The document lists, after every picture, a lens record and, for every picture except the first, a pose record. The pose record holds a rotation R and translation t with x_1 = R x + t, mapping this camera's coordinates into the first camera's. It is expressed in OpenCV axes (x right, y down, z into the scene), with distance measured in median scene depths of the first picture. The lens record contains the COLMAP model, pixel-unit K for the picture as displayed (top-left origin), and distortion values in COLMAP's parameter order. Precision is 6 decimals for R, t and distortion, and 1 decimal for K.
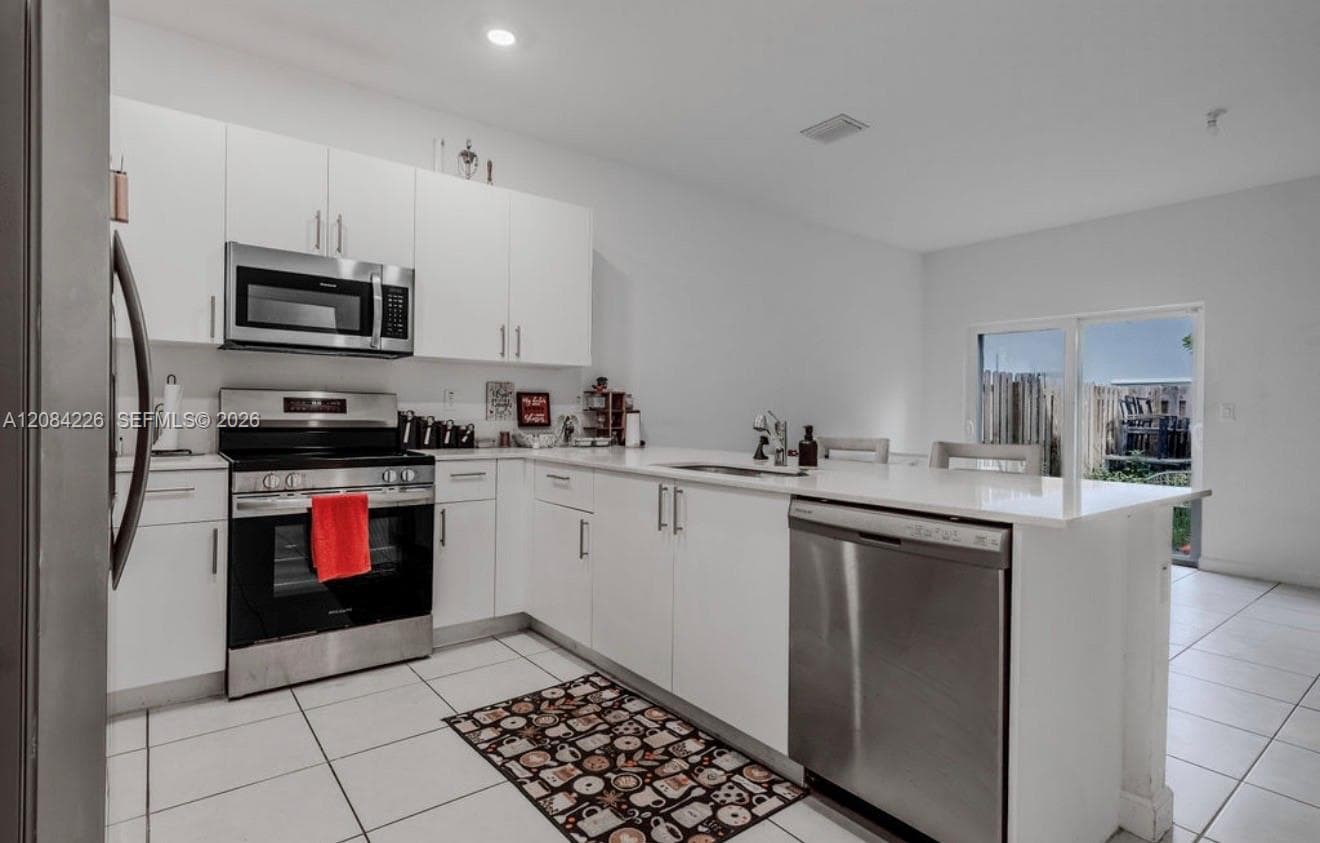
lens RADIAL K [[644.6, 0, 653.6], [0, 644.6, 415.8], [0, 0, 1]] dist [-0.000062, 0.000502]
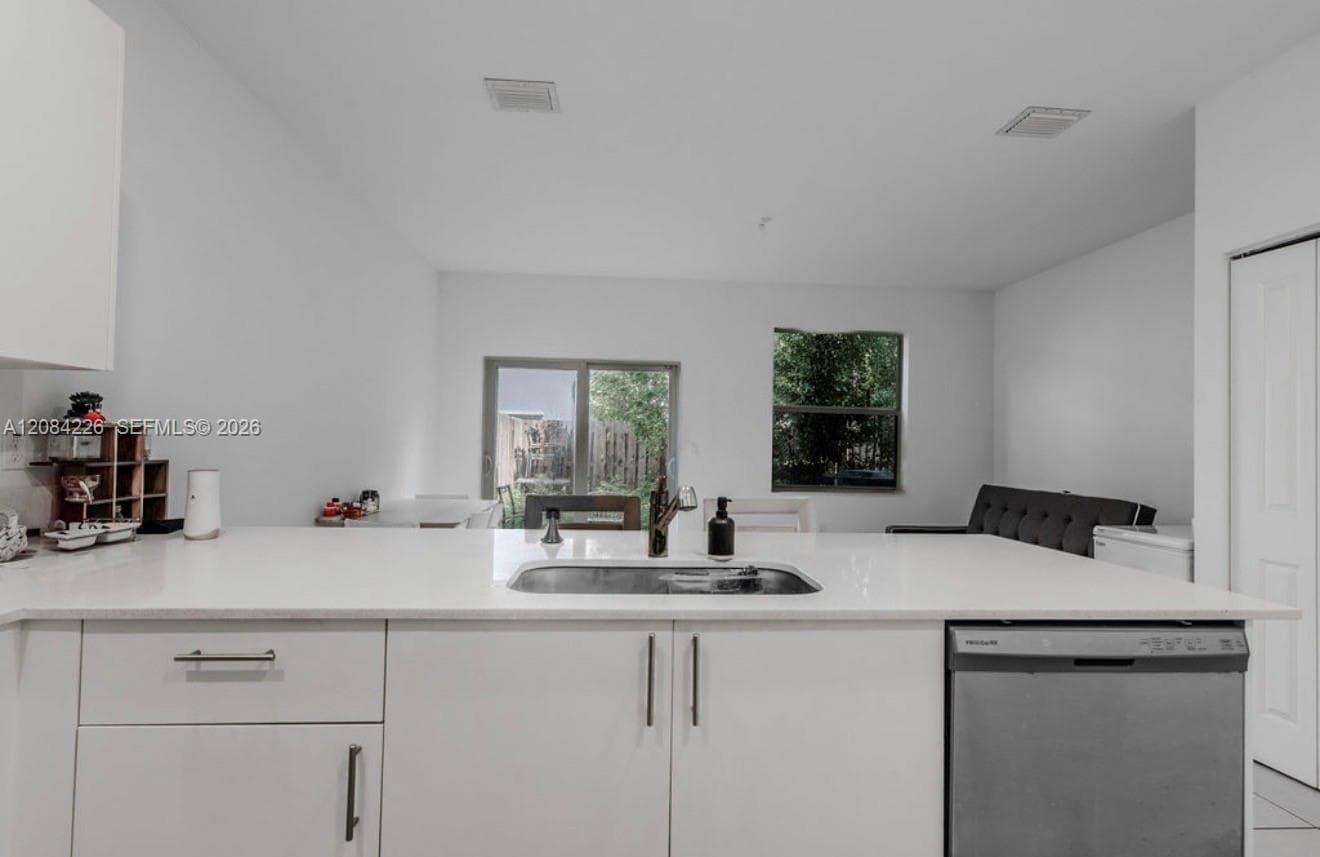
lens RADIAL K [[638.9, 0, 658.2], [0, 638.9, 430.7], [0, 0, 1]] dist [0.002608, -0.000465]
pose [[0.561723, 0.015623, 0.827178, -0.322345], [-0.008687, 0.999878, -0.012986, -0.041031], [-0.827280, 0.000109, 0.561790, 0.542242]]
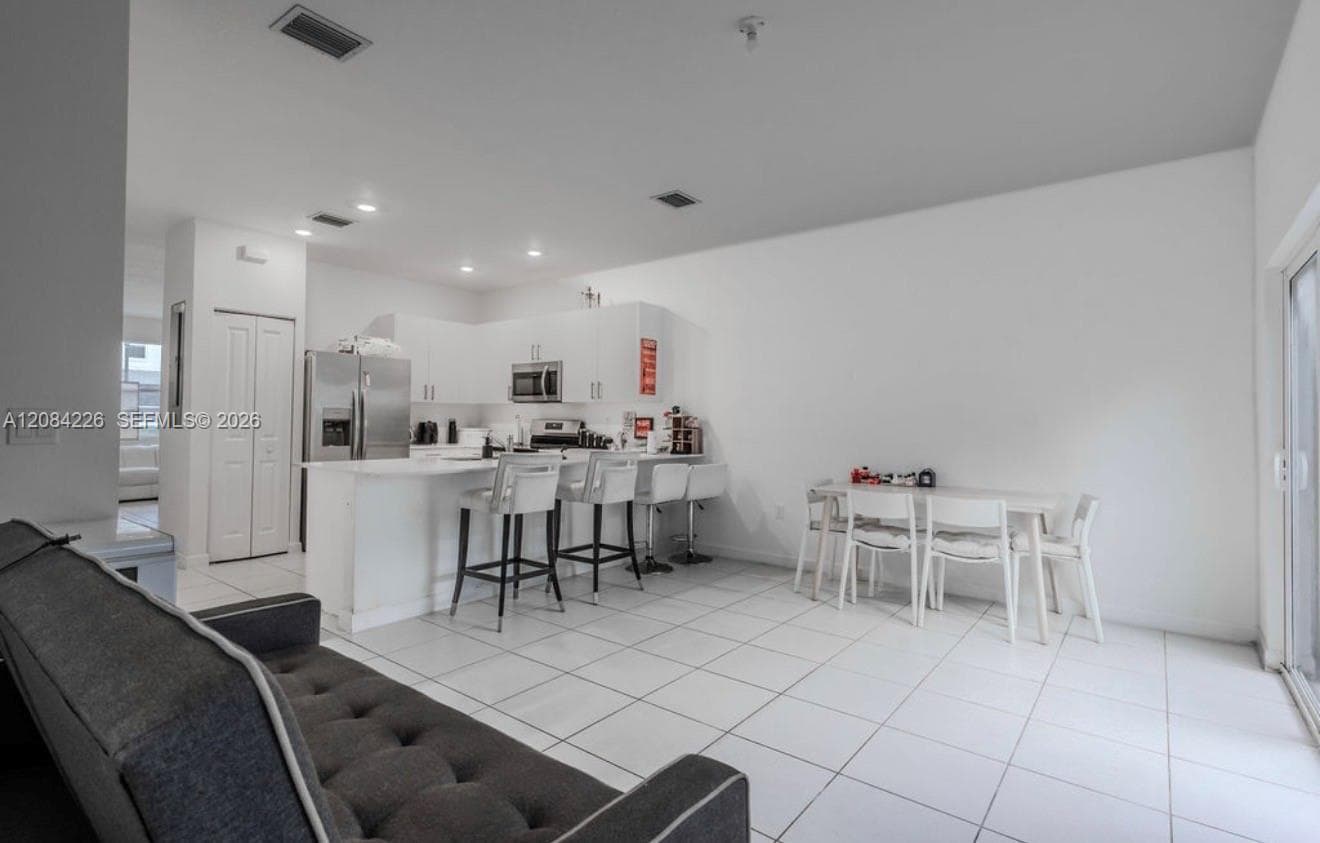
lens RADIAL K [[644.6, 0, 674.5], [0, 644.6, 409.9], [0, 0, 1]] dist [-0.000062, 0.000502]
pose [[0.257609, -0.023387, -0.965966, 1.845771], [-0.011238, 0.999567, -0.027198, -0.016758], [0.966184, 0.017862, 0.257234, 0.864967]]
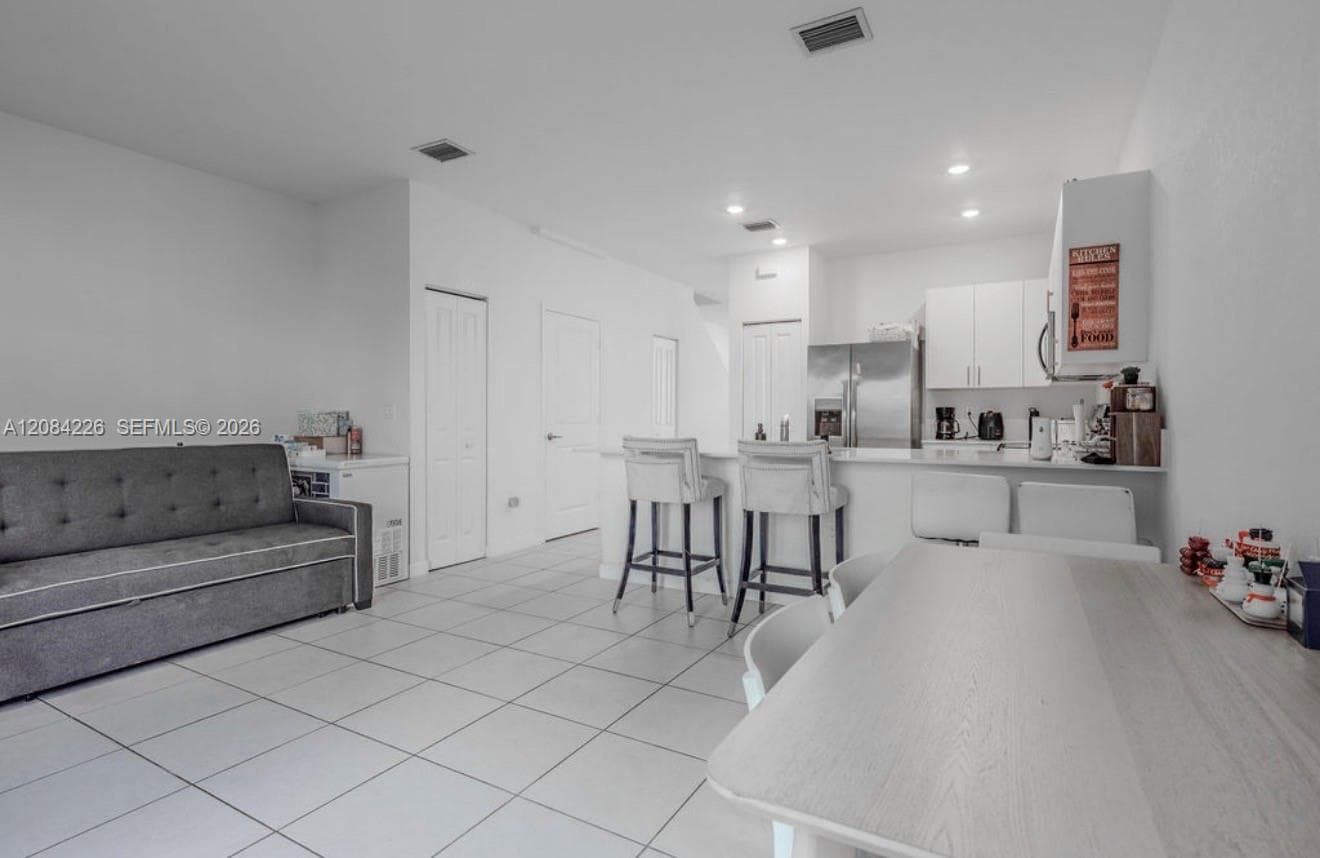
lens RADIAL K [[638.9, 0, 634.5], [0, 638.9, 419.8], [0, 0, 1]] dist [0.002608, -0.000465]
pose [[-0.933748, -0.010452, -0.357777, 0.950979], [-0.012083, 0.999924, 0.002325, 0.004554], [0.357726, 0.006494, -0.933804, 2.045935]]
